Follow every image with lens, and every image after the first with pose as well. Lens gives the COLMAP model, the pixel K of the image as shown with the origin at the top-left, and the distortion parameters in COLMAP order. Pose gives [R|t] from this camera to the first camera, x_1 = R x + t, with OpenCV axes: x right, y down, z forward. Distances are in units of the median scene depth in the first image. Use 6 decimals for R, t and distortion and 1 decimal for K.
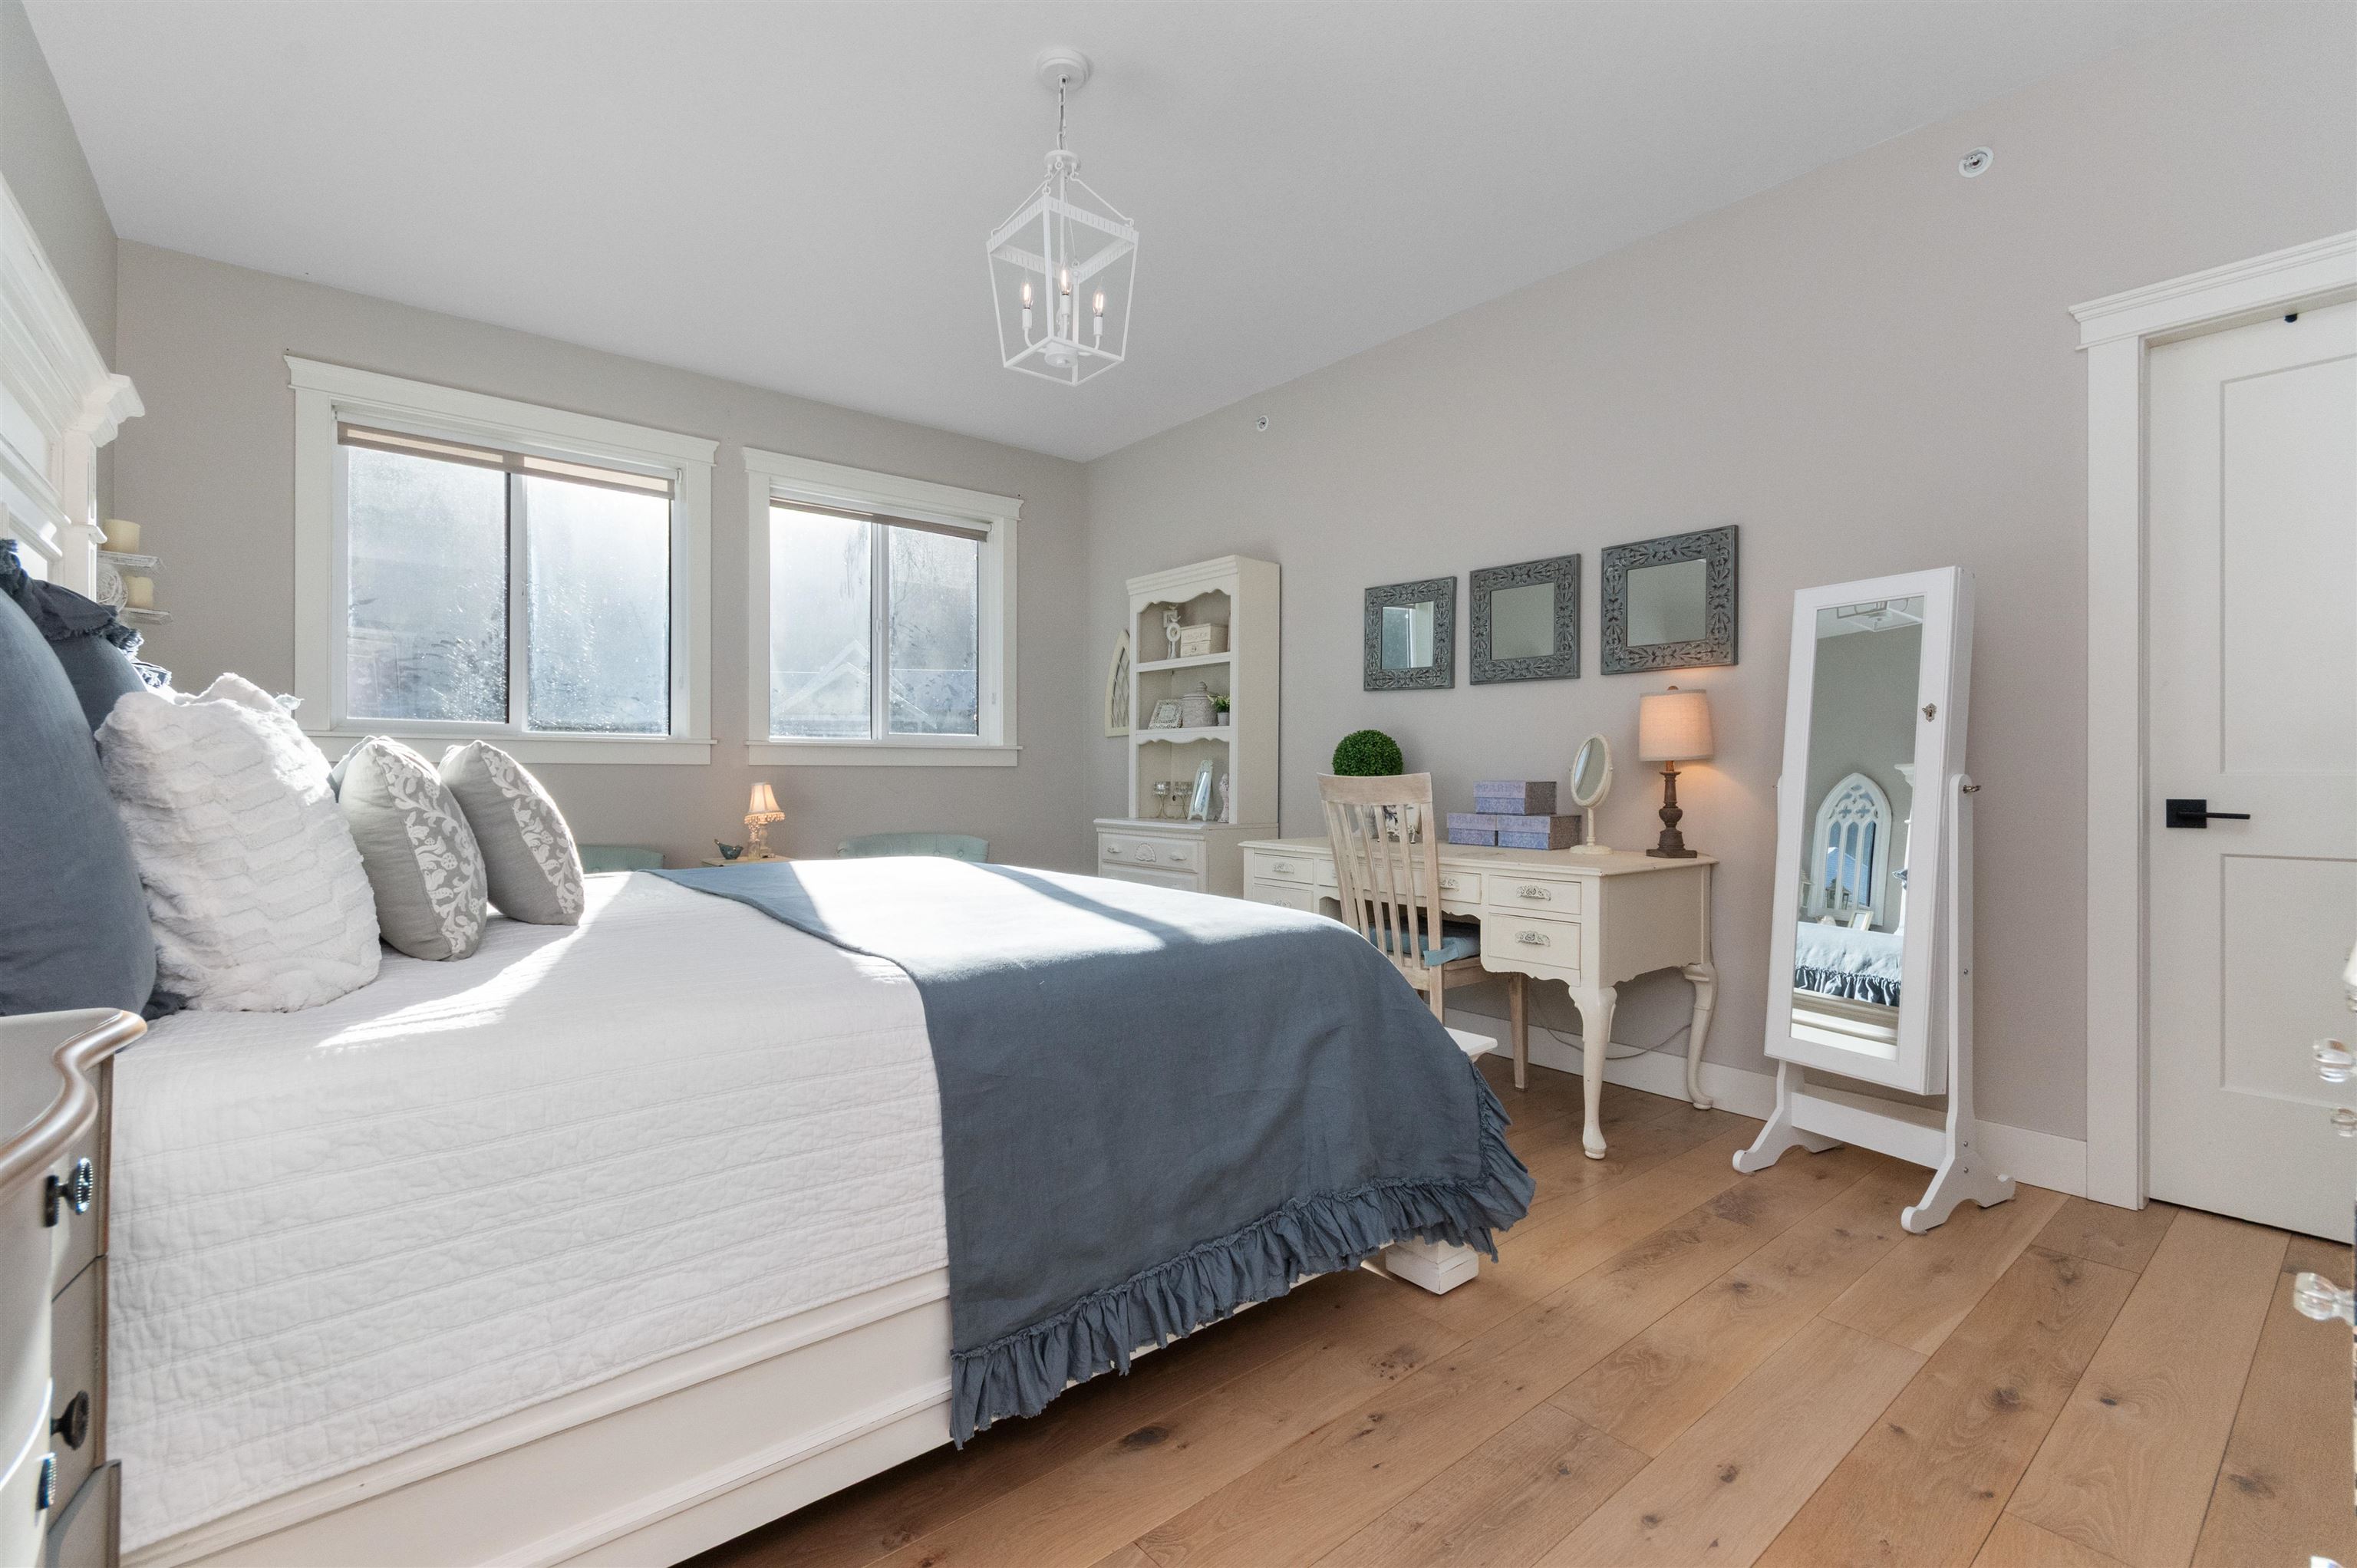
lens RADIAL K [[1038.6, 0, 1163.4], [0, 1038.6, 772.9], [0, 0, 1]] dist [0.004269, -0.000423]
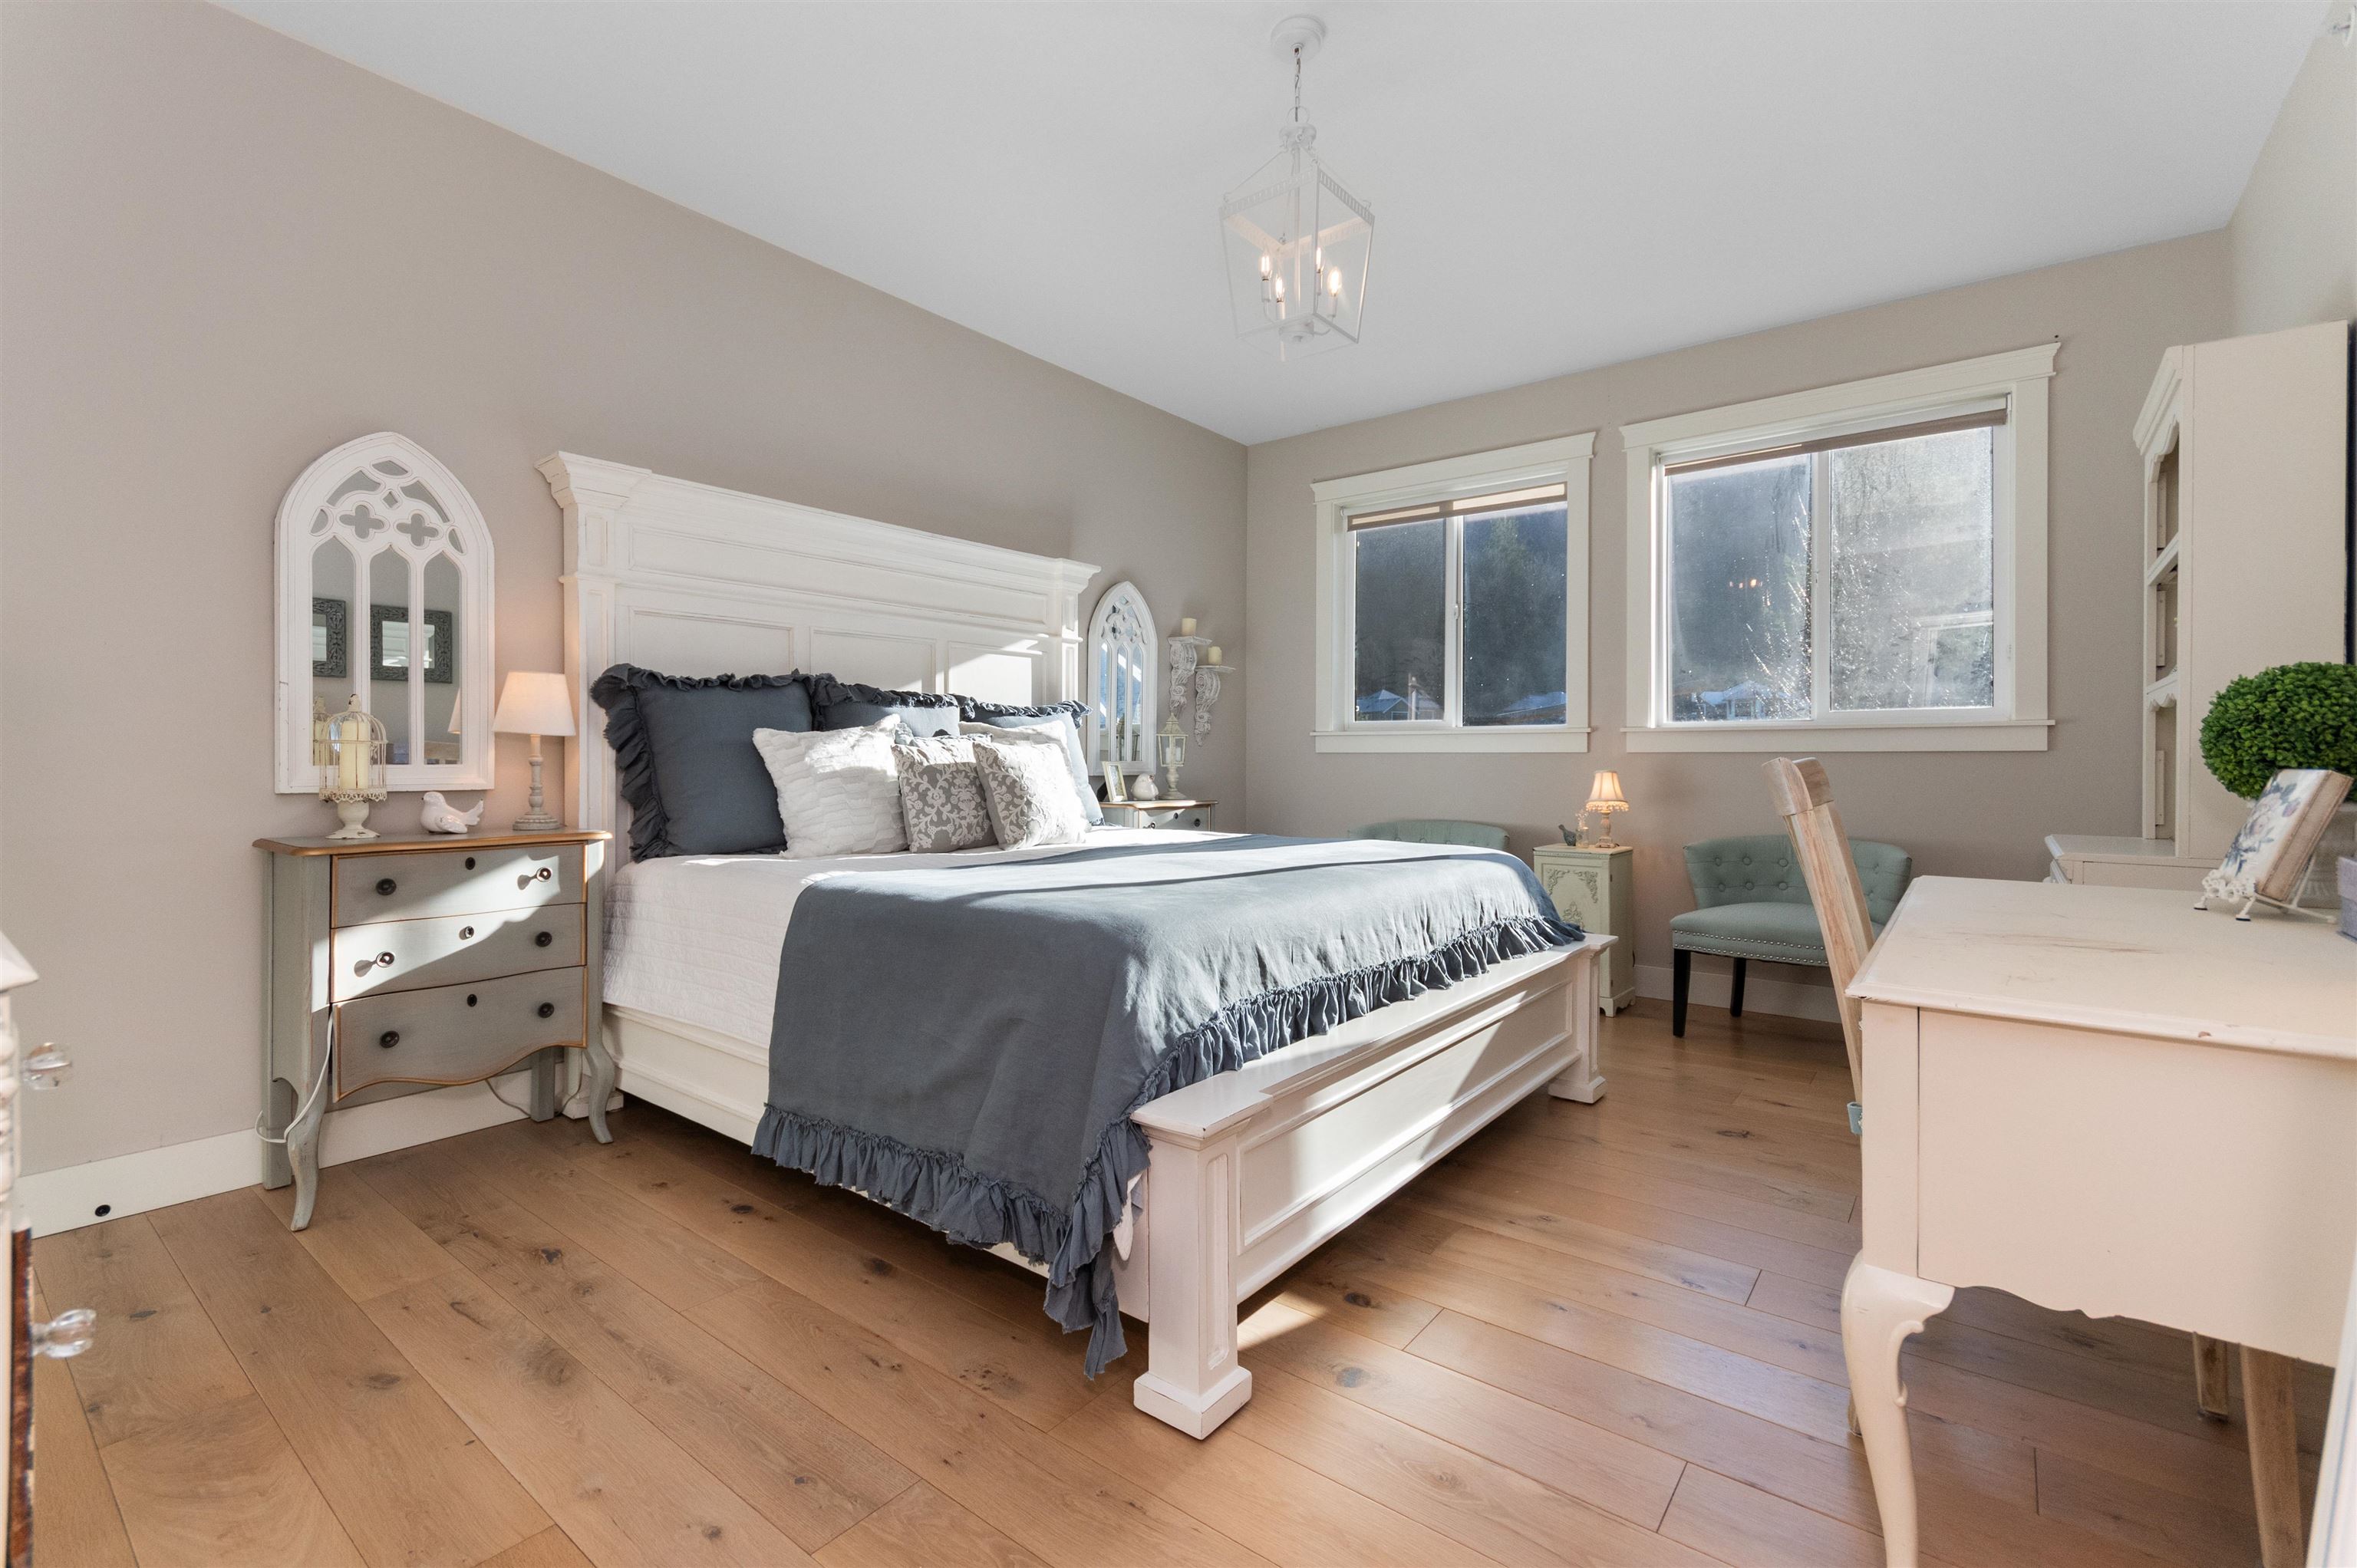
lens RADIAL K [[1038.6, 0, 1163.4], [0, 1038.6, 772.9], [0, 0, 1]] dist [0.004269, -0.000423]
pose [[0.209367, 0.009575, -0.977790, 0.720364], [-0.001783, 0.999954, 0.009410, 0.003827], [0.977836, -0.000226, 0.209374, 0.584457]]
